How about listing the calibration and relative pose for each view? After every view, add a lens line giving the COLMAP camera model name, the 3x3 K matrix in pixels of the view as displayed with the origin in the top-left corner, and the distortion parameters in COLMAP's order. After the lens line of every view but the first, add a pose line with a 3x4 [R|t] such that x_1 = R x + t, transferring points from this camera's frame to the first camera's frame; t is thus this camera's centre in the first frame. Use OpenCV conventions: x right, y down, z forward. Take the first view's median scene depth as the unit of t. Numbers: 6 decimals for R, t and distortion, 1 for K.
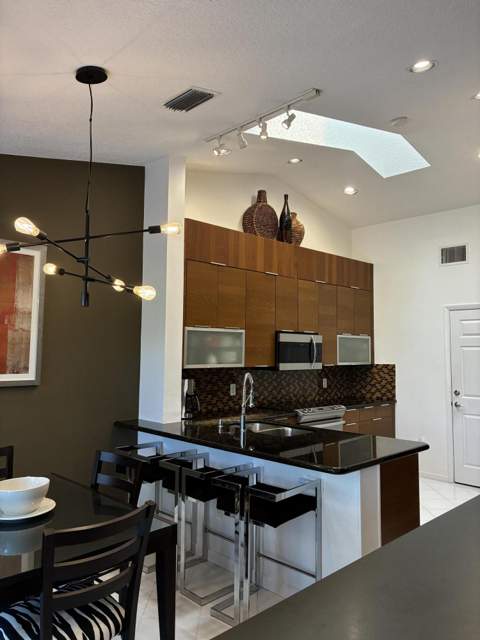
lens RADIAL K [[481.9, 0, 240.7], [0, 481.9, 313.5], [0, 0, 1]] dist [0.035484, -0.049748]
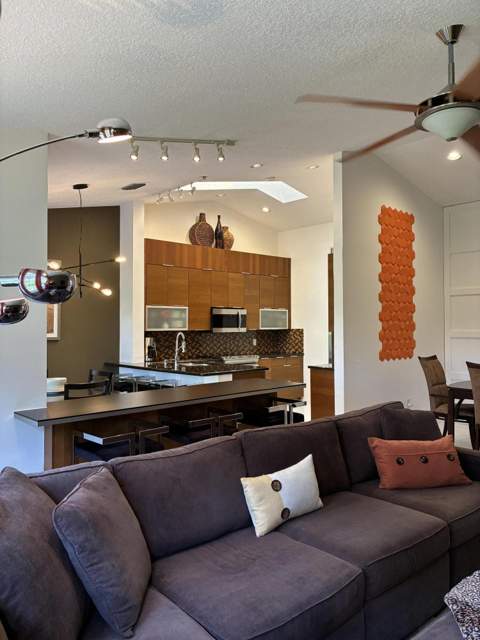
lens RADIAL K [[481.9, 0, 244.6], [0, 481.9, 313.7], [0, 0, 1]] dist [0.035484, -0.049748]
pose [[0.999726, -0.014858, -0.018110, 0.217420], [0.015778, 0.998536, 0.051739, -0.021409], [0.017314, -0.052010, 0.998496, -0.556402]]
